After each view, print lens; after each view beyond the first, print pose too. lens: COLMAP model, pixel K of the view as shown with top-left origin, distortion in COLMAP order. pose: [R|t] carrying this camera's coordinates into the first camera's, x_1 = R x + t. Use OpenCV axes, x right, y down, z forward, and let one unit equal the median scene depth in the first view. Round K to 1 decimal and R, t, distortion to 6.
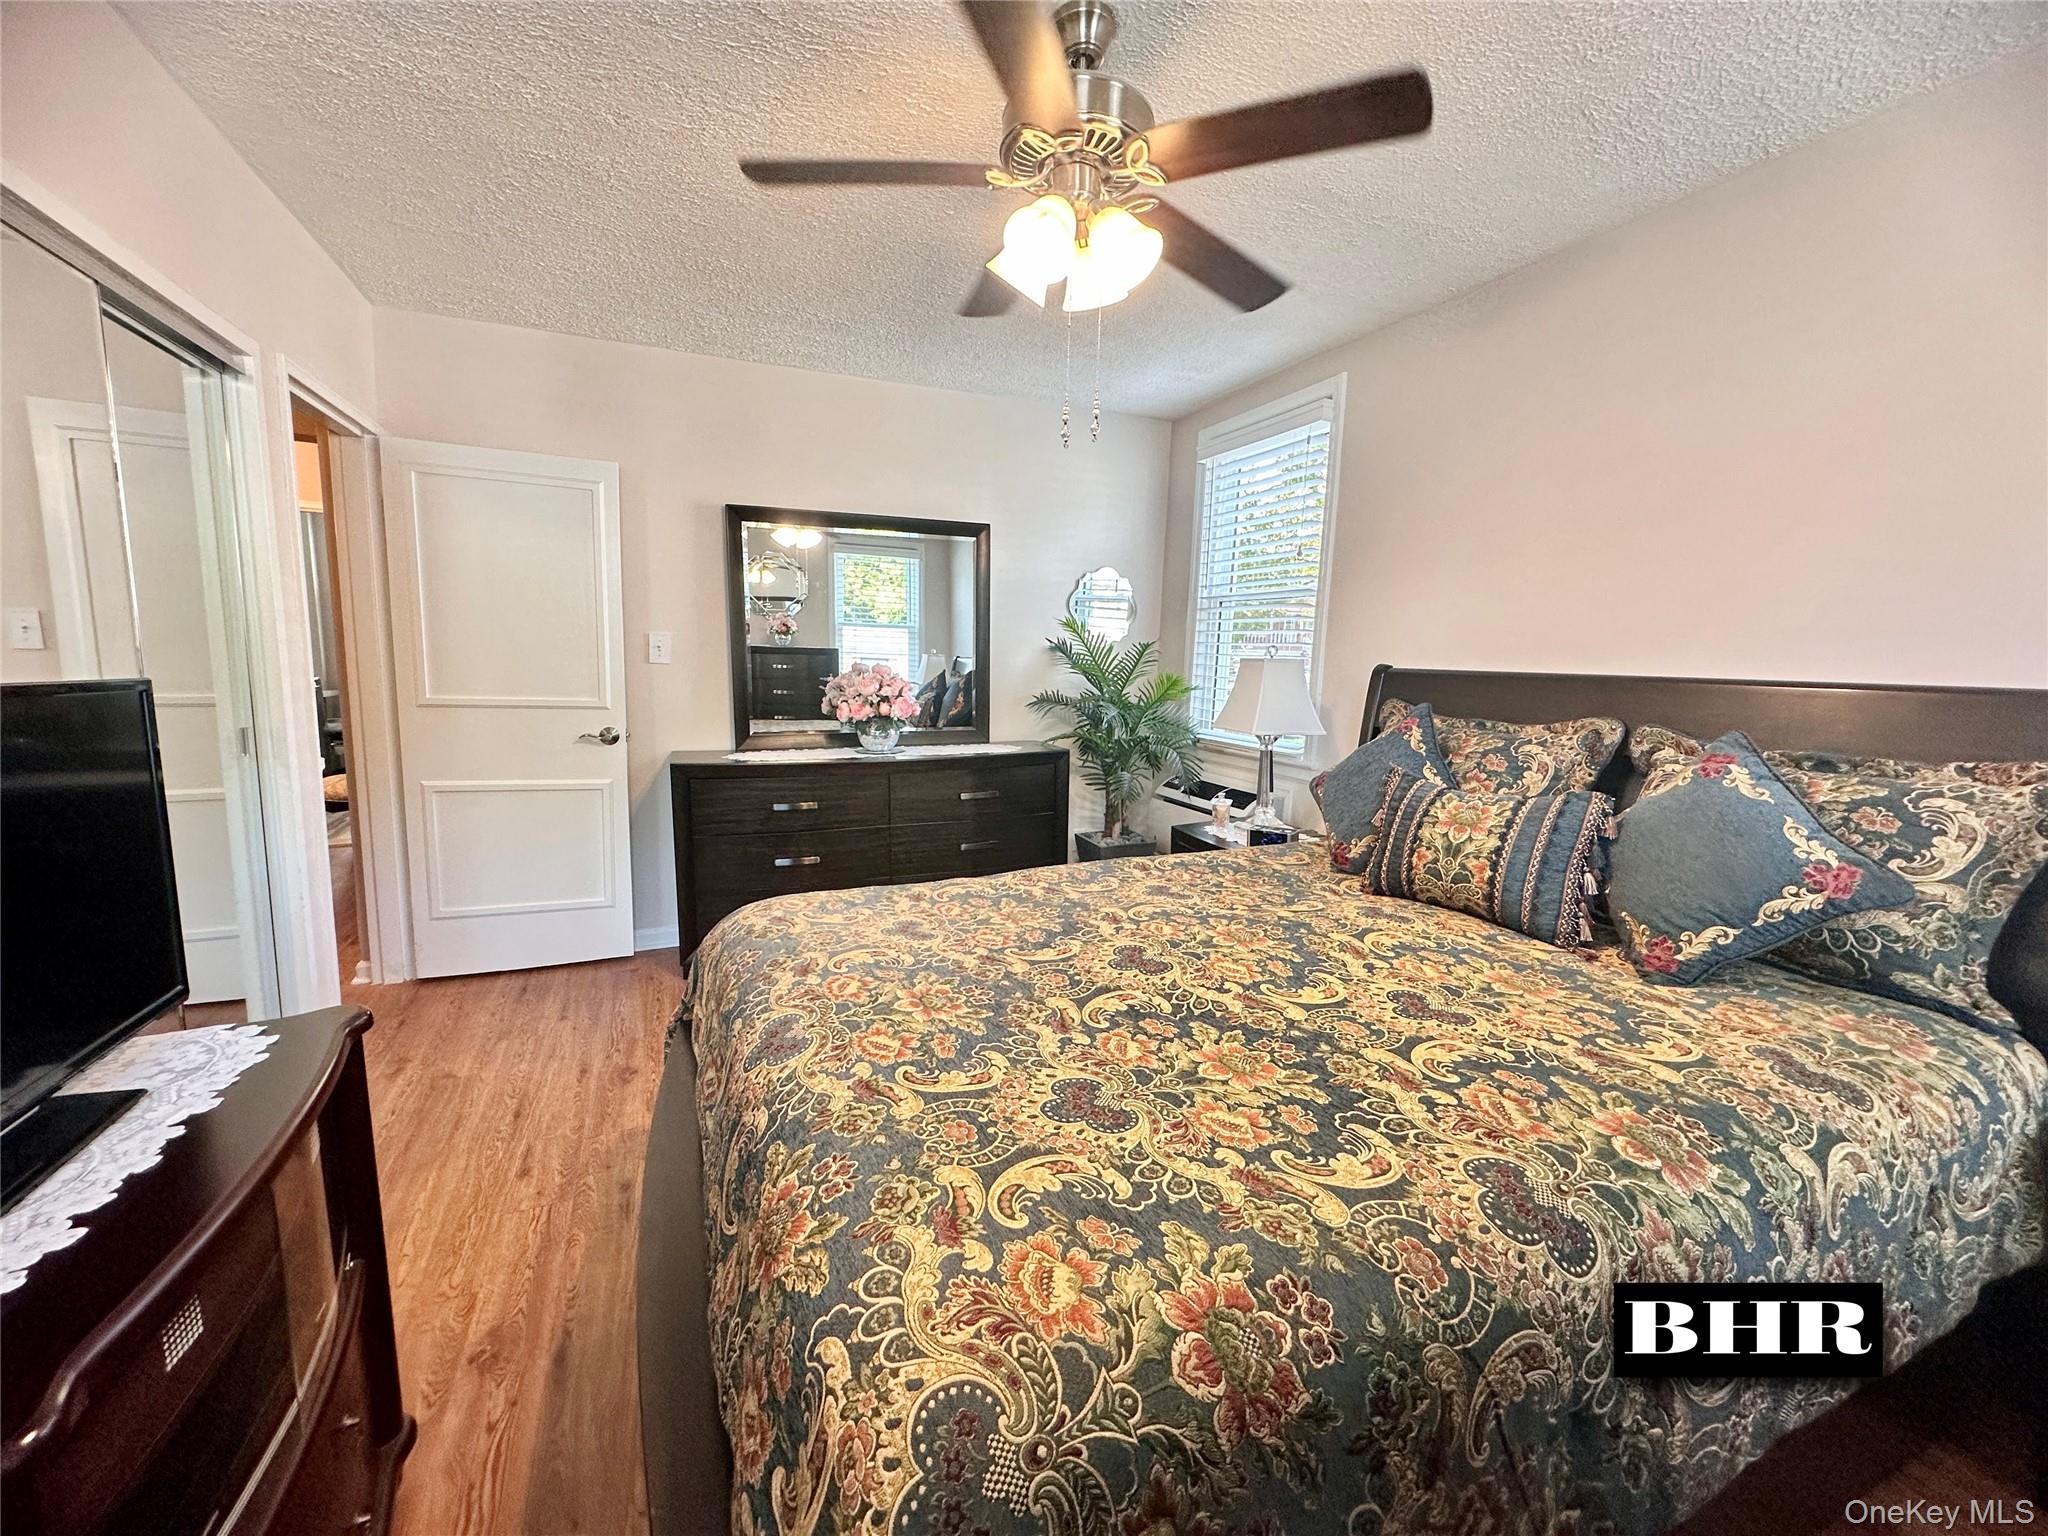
lens RADIAL K [[812.0, 0, 1027.3], [0, 812.0, 768.5], [0, 0, 1]] dist [-0.004867, 0.000282]
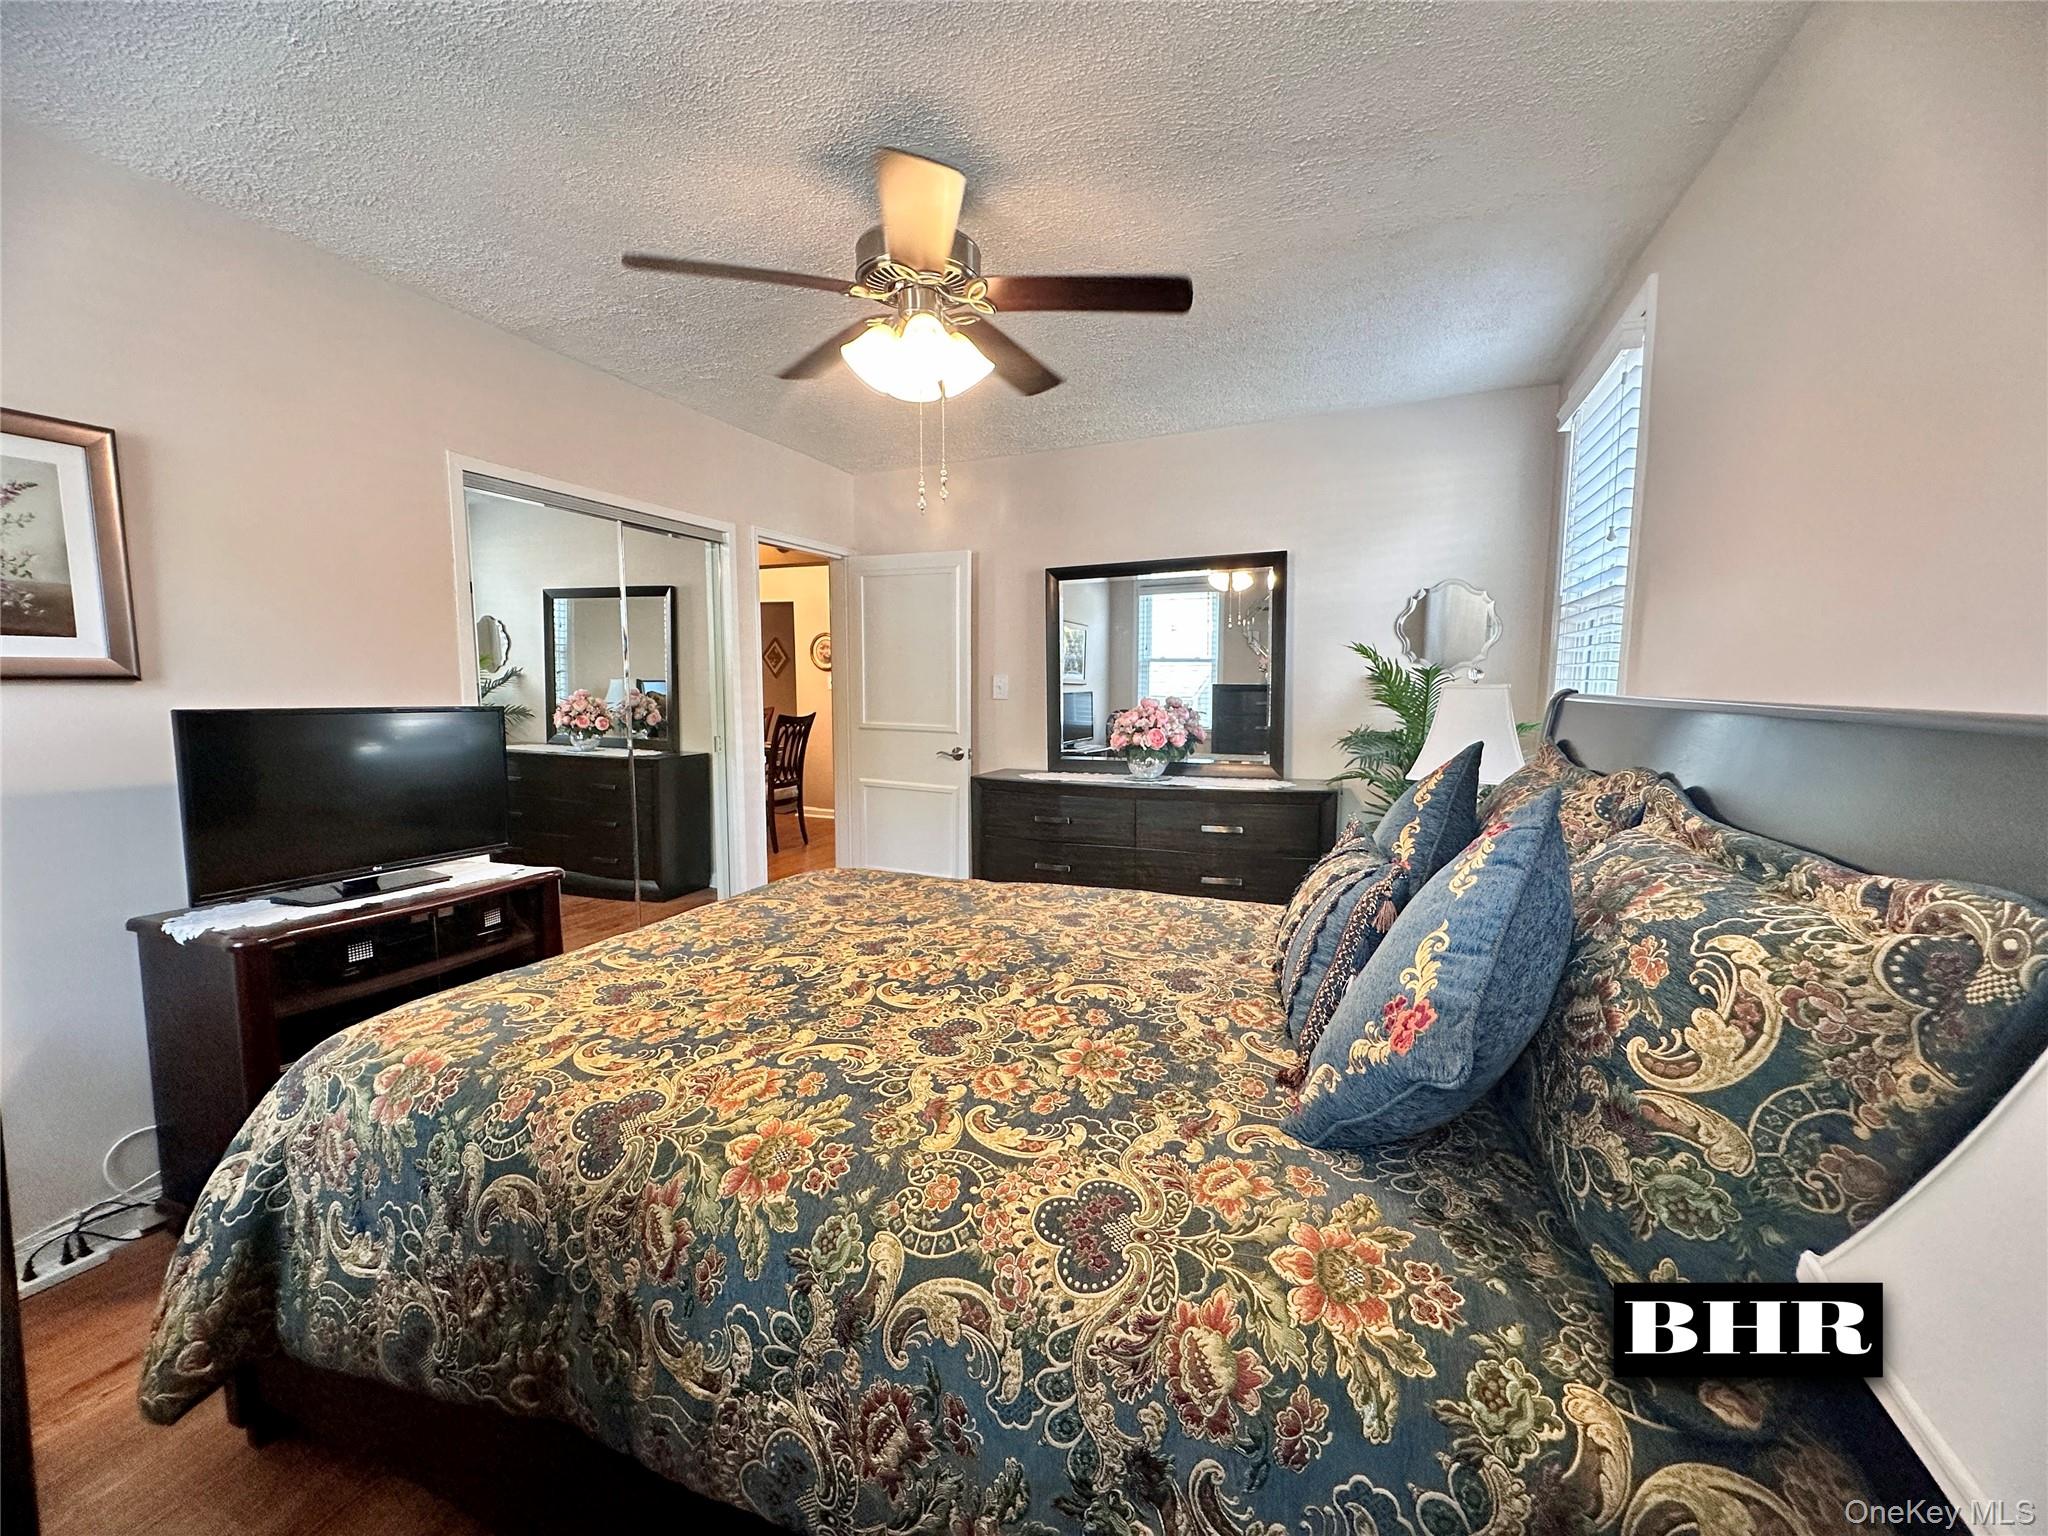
lens RADIAL K [[812.0, 0, 1011.8], [0, 812.0, 765.3], [0, 0, 1]] dist [-0.004867, 0.000282]
pose [[0.692210, 0.046920, -0.720169, 1.188382], [-0.082177, 0.996519, -0.014062, -0.023915], [0.717002, 0.068915, 0.693656, 0.333365]]
